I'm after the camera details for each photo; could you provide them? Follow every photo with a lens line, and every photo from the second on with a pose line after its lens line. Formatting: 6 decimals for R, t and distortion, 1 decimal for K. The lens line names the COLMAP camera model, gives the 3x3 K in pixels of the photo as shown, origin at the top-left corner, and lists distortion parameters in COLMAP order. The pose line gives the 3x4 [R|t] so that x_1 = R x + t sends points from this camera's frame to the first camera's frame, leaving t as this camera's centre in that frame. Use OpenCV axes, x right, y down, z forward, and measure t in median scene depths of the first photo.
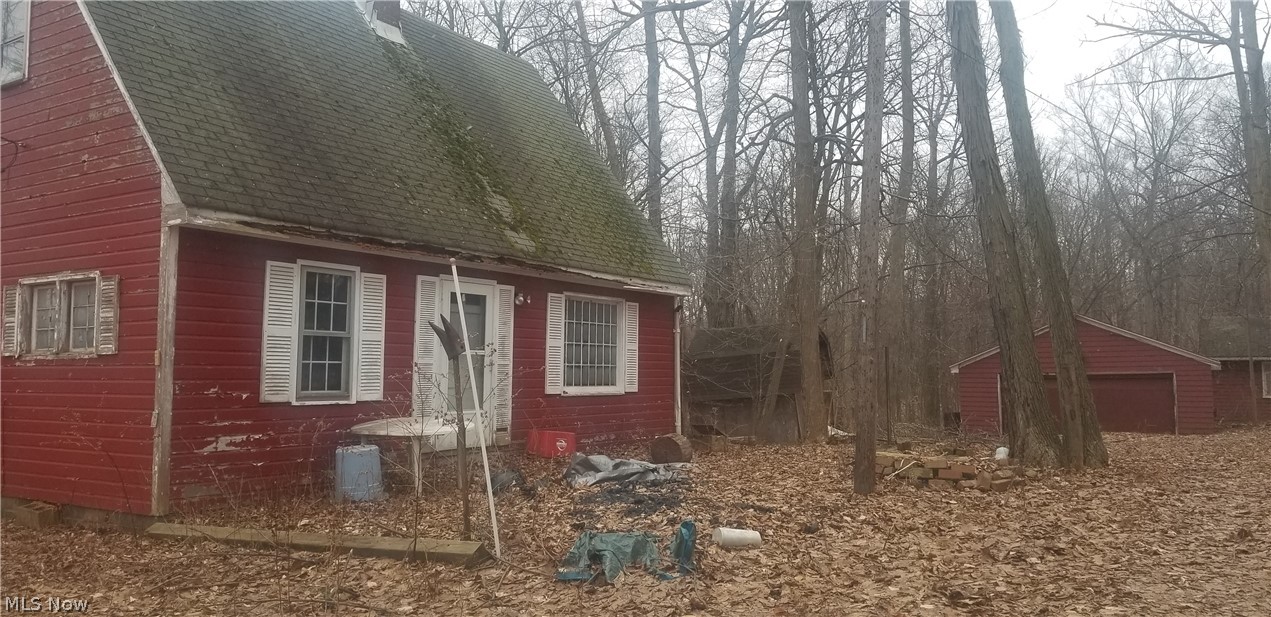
lens RADIAL K [[960.3, 0, 632.1], [0, 960.3, 298.1], [0, 0, 1]] dist [0.007988, -0.034650]
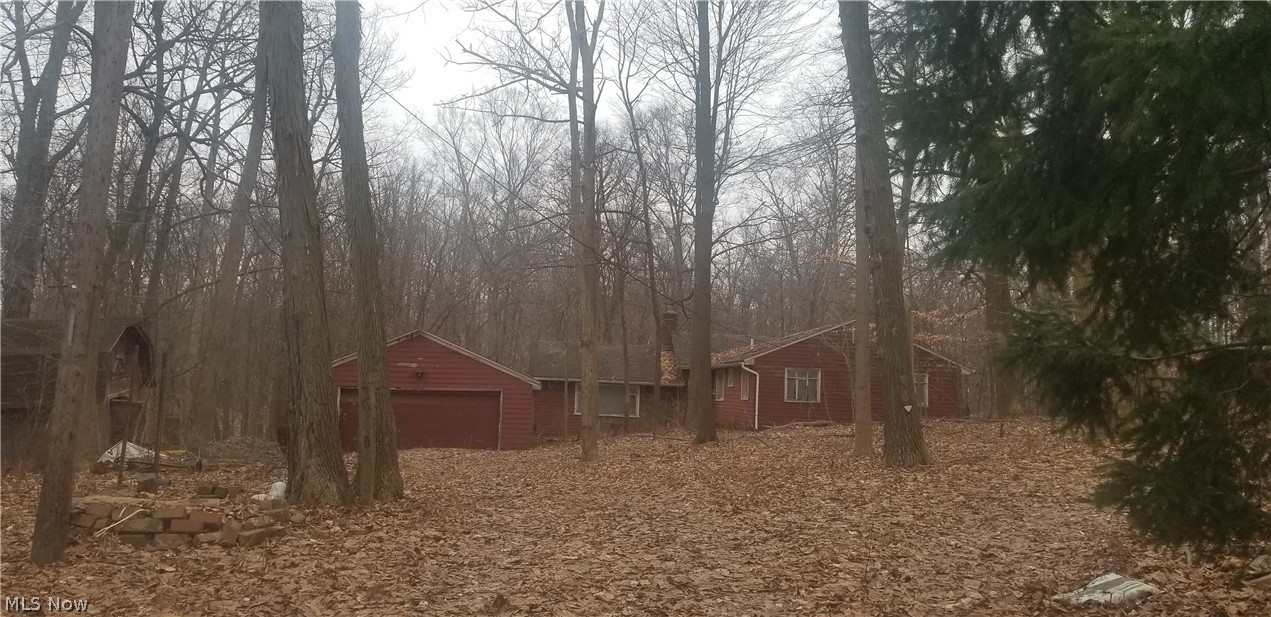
lens RADIAL K [[960.3, 0, 632.1], [0, 960.3, 298.1], [0, 0, 1]] dist [0.007988, -0.034650]
pose [[0.804844, 0.083407, 0.587596, 0.052595], [-0.077971, 0.996354, -0.034630, 0.001296], [-0.588342, -0.017944, 0.808413, 0.063511]]
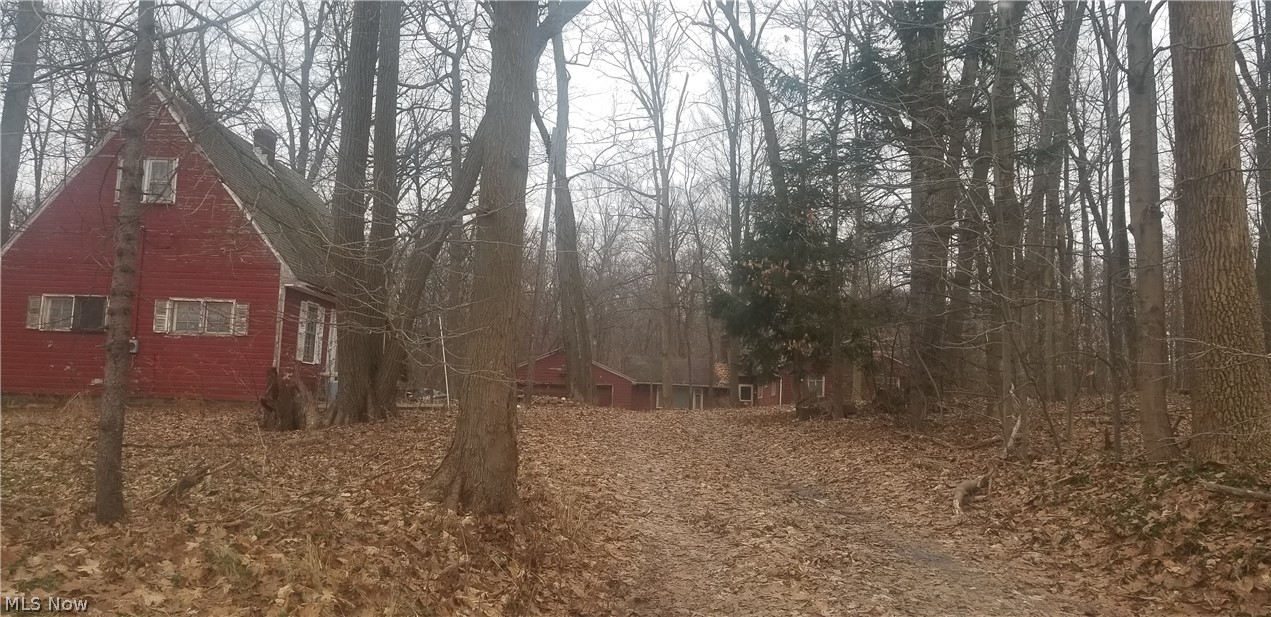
lens RADIAL K [[960.3, 0, 632.1], [0, 960.3, 298.1], [0, 0, 1]] dist [0.007988, -0.034650]
pose [[0.850284, 0.091240, 0.518355, -0.355571], [-0.077410, 0.995828, -0.048305, 0.001985], [-0.520600, 0.000947, 0.853800, -0.554709]]
